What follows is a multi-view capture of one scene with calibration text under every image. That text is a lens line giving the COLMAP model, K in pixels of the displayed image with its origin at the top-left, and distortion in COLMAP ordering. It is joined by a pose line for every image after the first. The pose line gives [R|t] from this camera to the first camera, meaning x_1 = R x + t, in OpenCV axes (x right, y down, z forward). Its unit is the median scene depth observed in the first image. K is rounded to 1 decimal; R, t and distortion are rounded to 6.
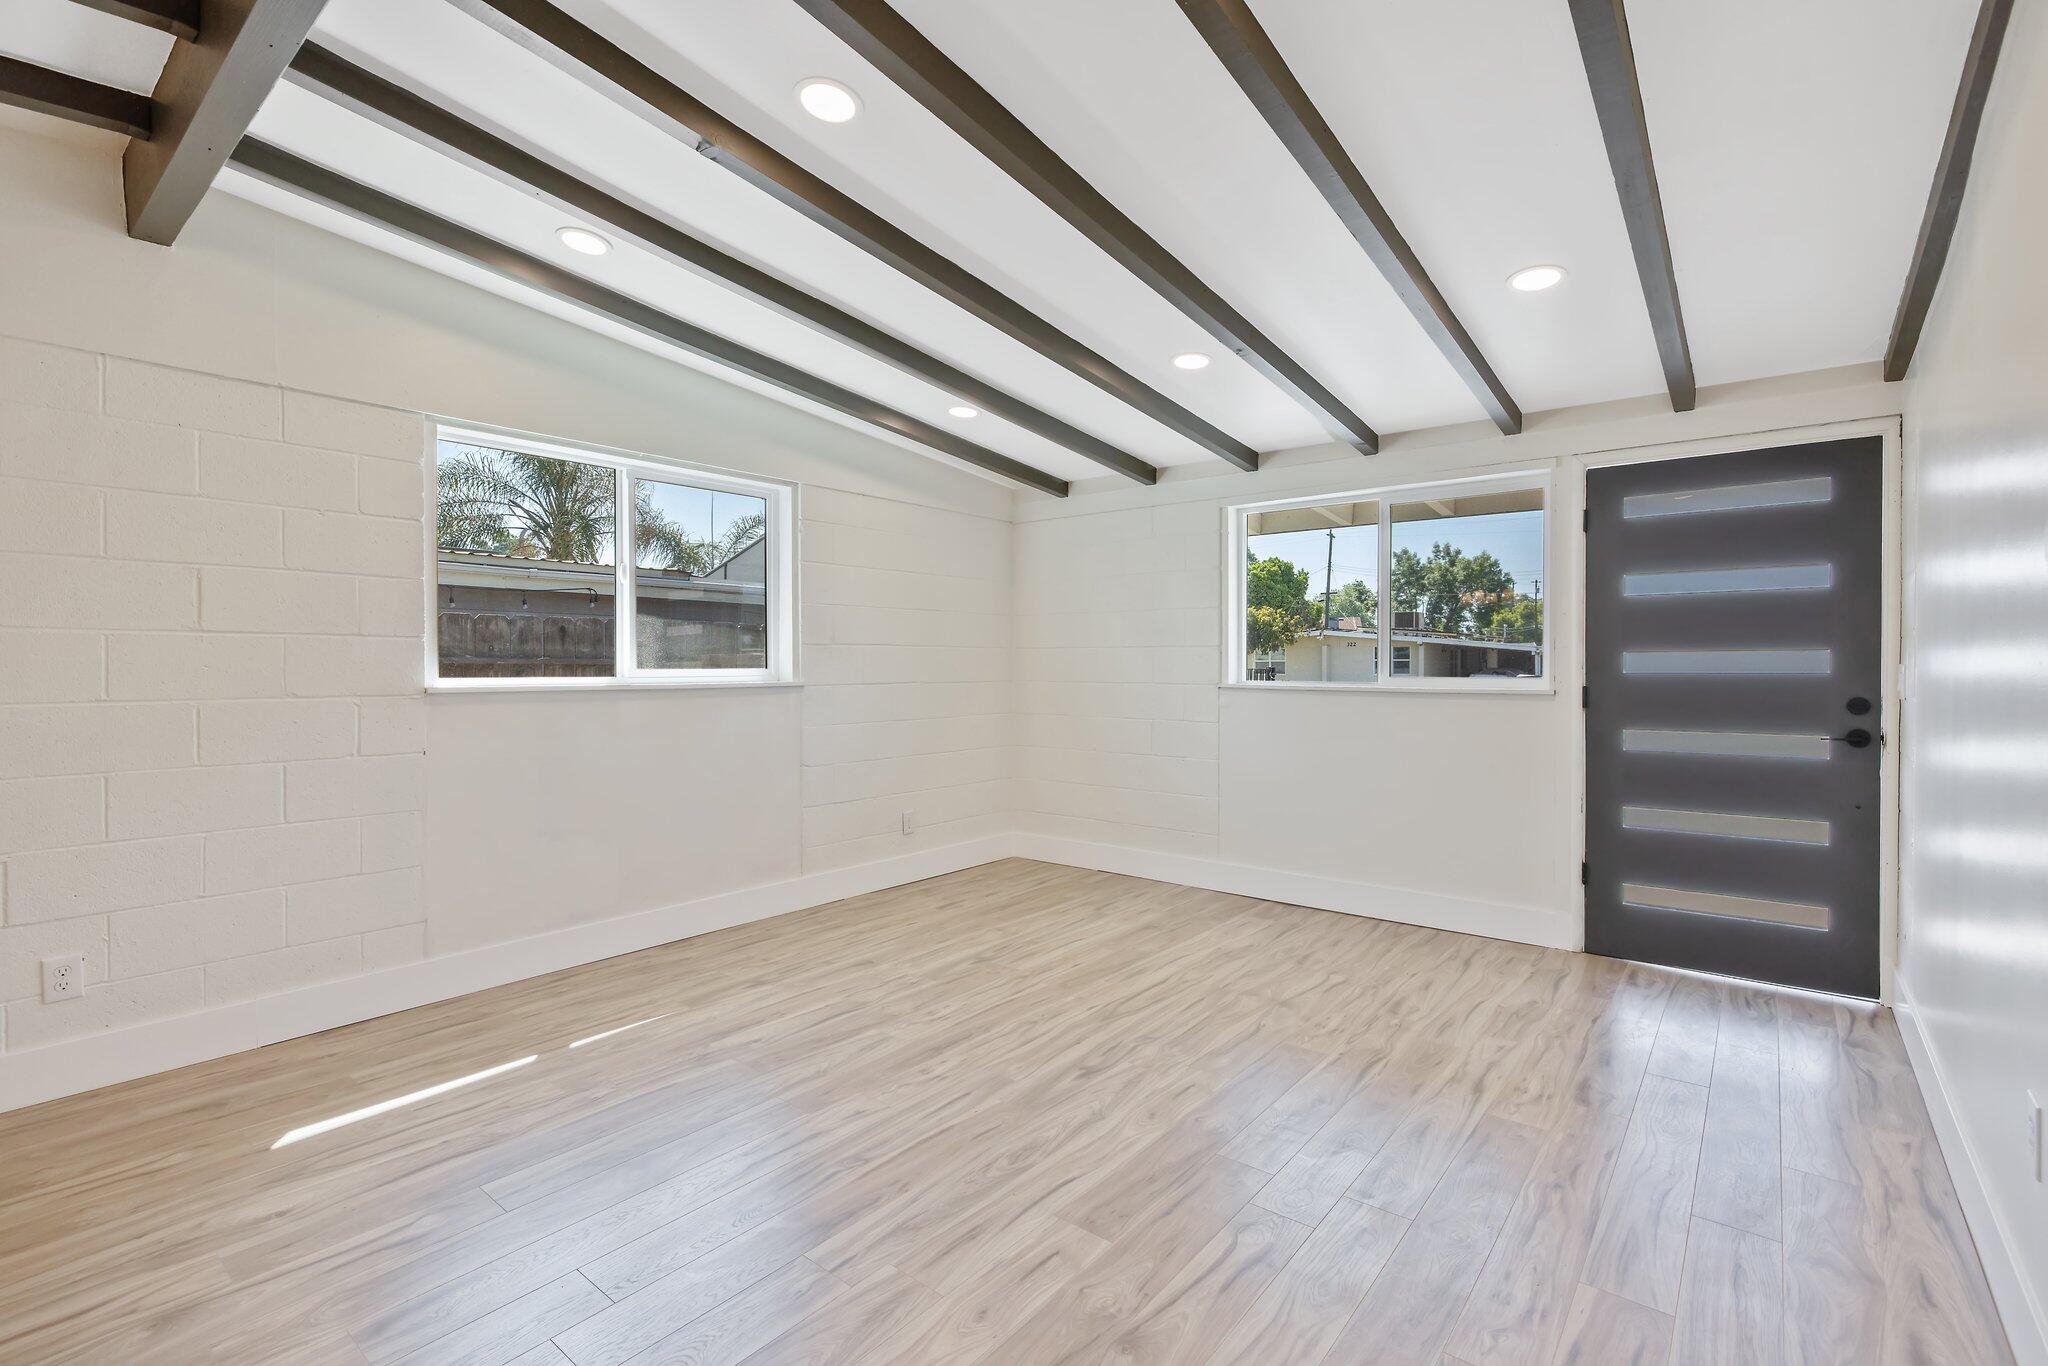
lens RADIAL K [[915.8, 0, 1041.9], [0, 915.8, 666.0], [0, 0, 1]] dist [-0.003636, -0.001785]
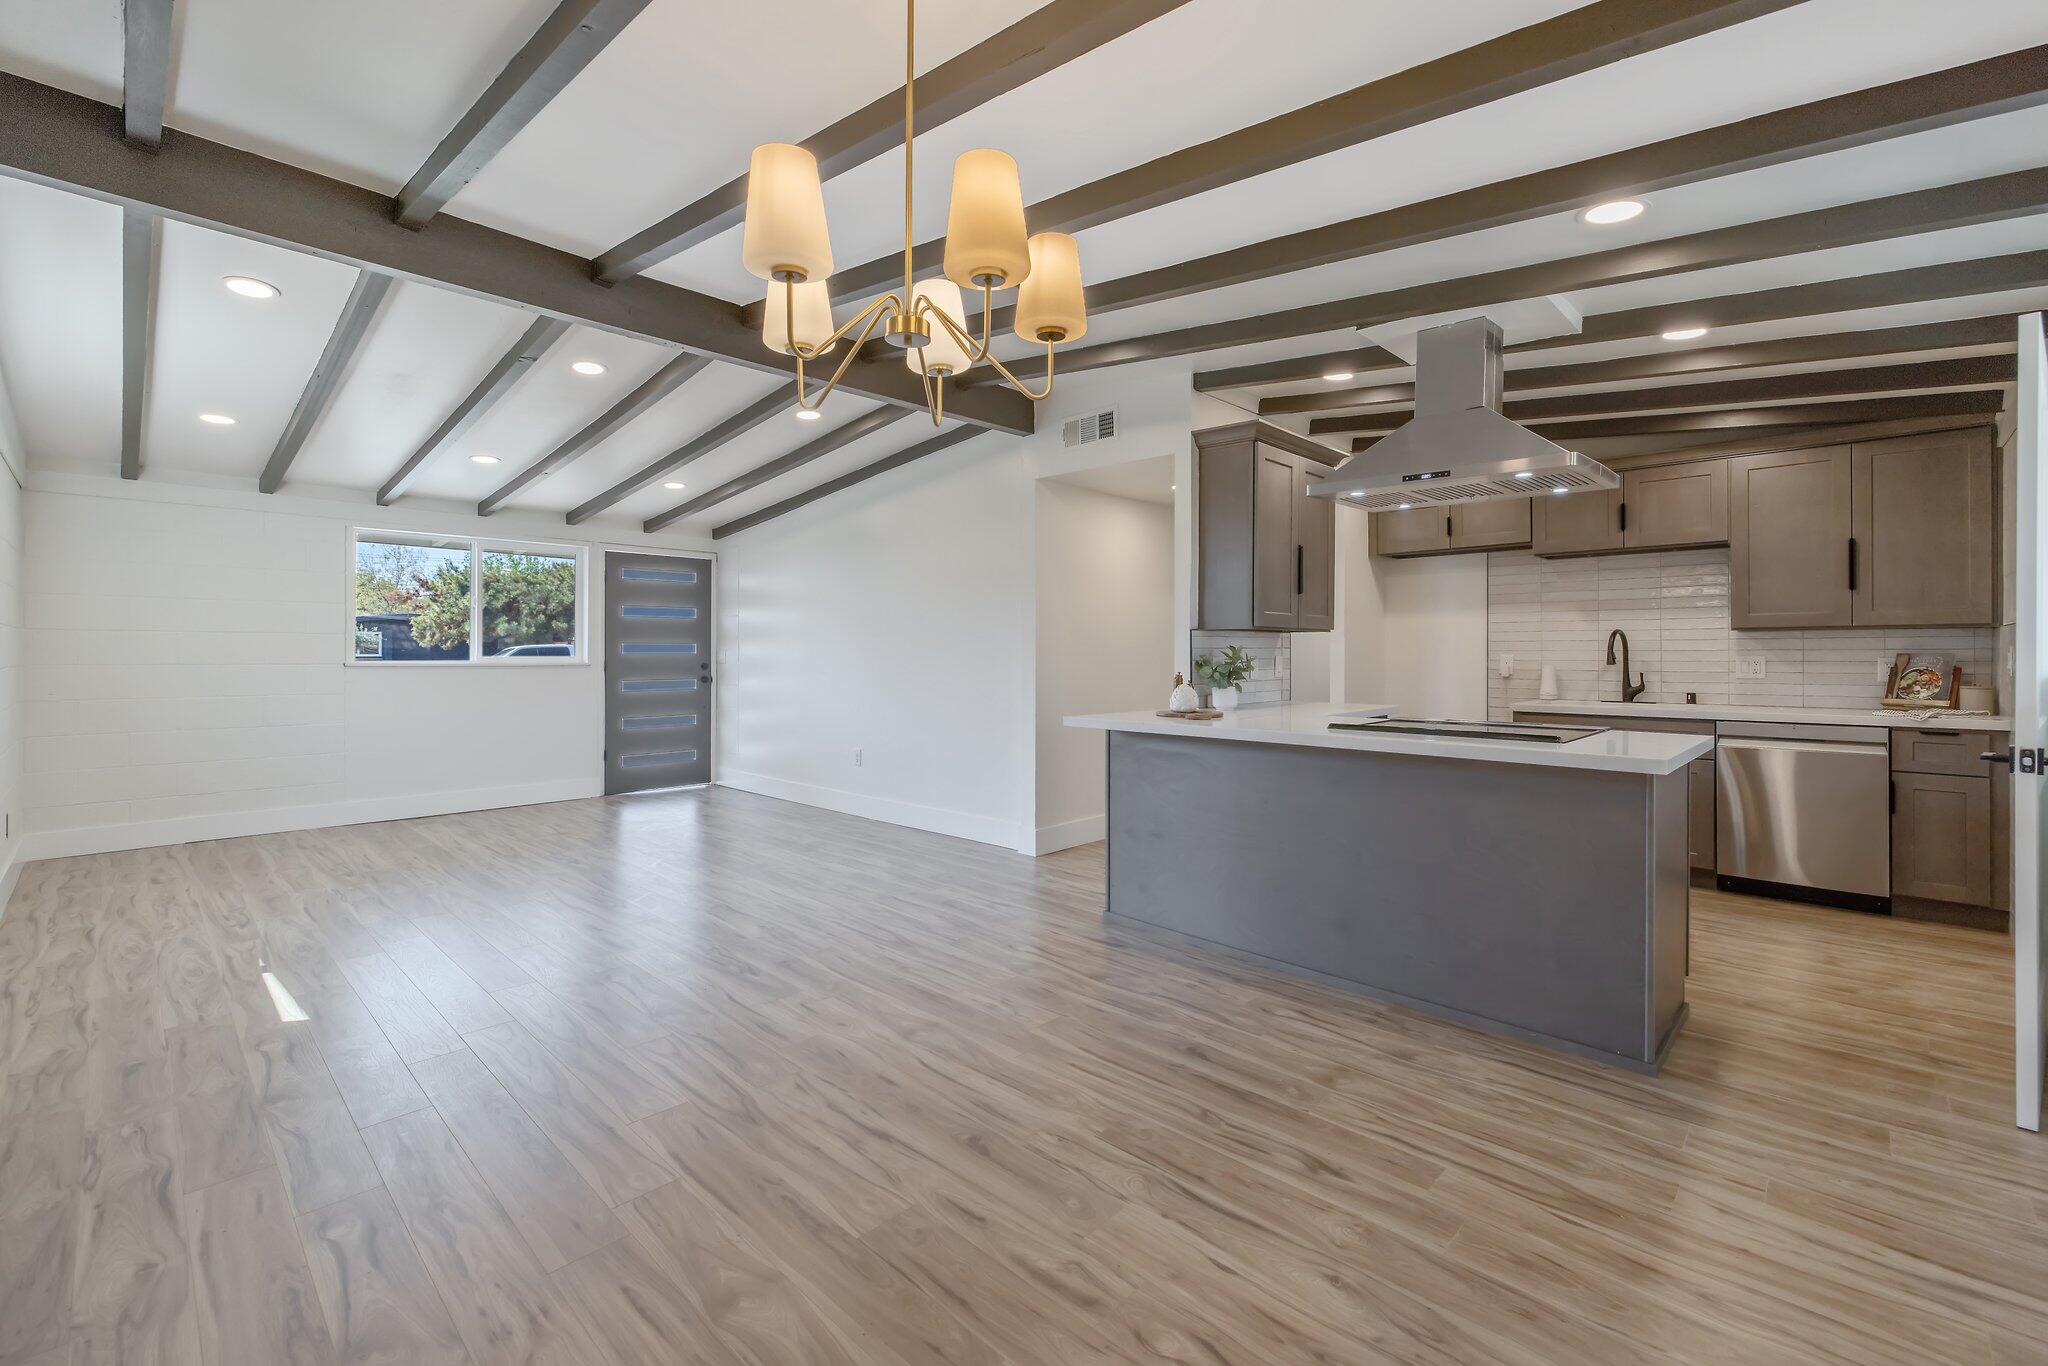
lens RADIAL K [[865.9, 0, 1032.8], [0, 865.9, 659.4], [0, 0, 1]] dist [-0.002849, -0.000573]
pose [[0.094618, -0.006360, 0.995493, -1.374626], [-0.000407, 0.999979, 0.006427, 0.008392], [-0.995514, -0.001013, 0.094614, -0.091277]]
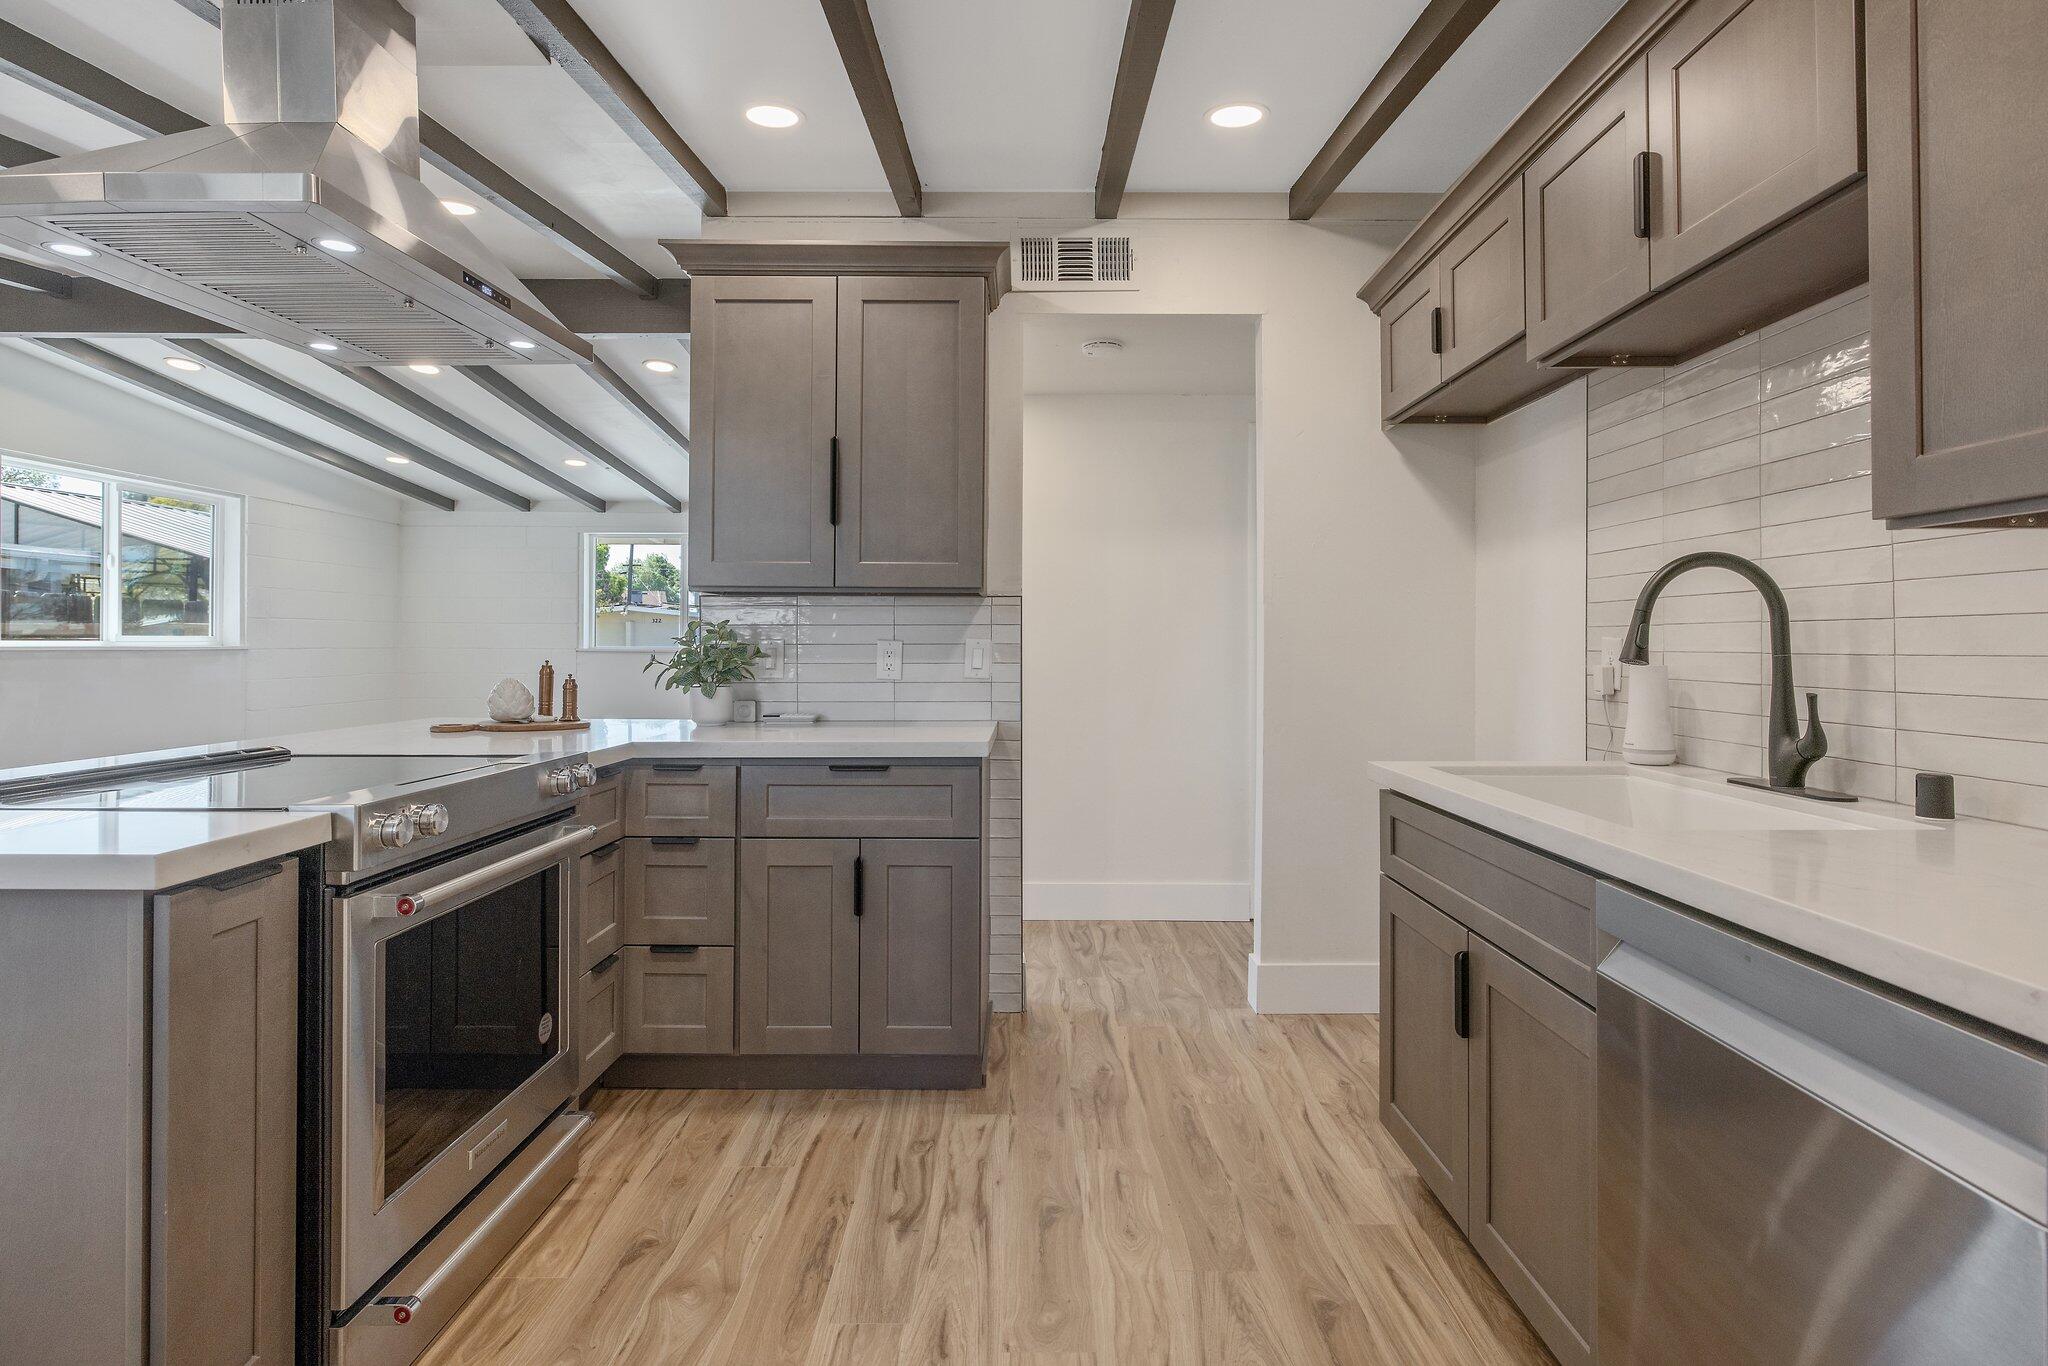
lens RADIAL K [[1047.9, 0, 1015.6], [0, 1047.9, 615.1], [0, 0, 1]] dist [0.000626, 0.001388]
pose [[0.790678, 0.019851, 0.611910, -0.425802], [-0.003035, 0.999589, -0.028506, 0.017248], [-0.612225, 0.020682, 0.790413, -1.192126]]
